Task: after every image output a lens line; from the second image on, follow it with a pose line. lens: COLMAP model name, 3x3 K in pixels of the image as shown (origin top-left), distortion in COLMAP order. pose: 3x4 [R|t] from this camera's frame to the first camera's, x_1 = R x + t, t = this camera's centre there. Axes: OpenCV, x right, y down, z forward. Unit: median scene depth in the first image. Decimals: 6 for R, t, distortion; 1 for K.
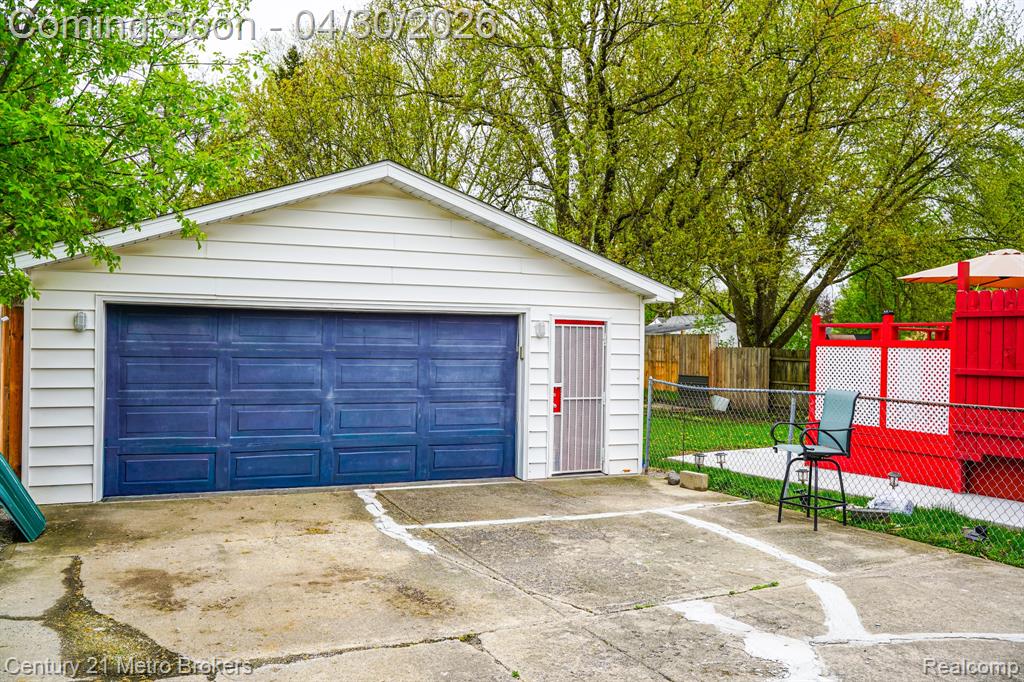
lens RADIAL K [[838.9, 0, 512.4], [0, 838.9, 339.0], [0, 0, 1]] dist [-0.110263, 0.082745]
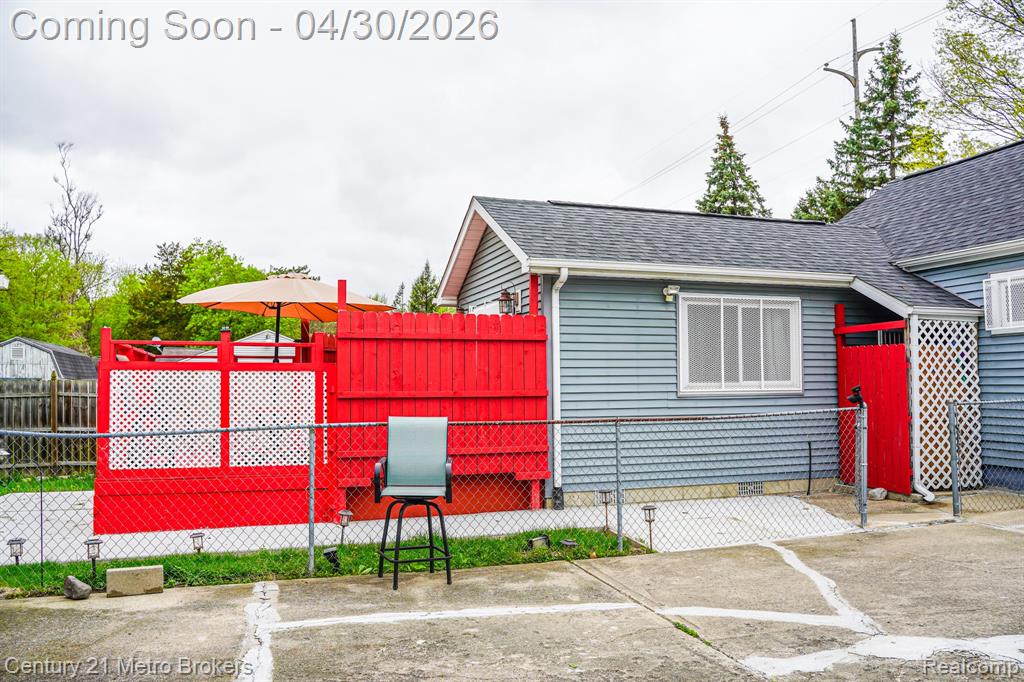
lens RADIAL K [[838.9, 0, 515.5], [0, 838.9, 342.0], [0, 0, 1]] dist [-0.110263, 0.082745]
pose [[0.126068, 0.029635, 0.991579, -0.585830], [0.001937, 0.999544, -0.030119, 0.011662], [-0.992020, 0.005718, 0.125953, 1.007738]]
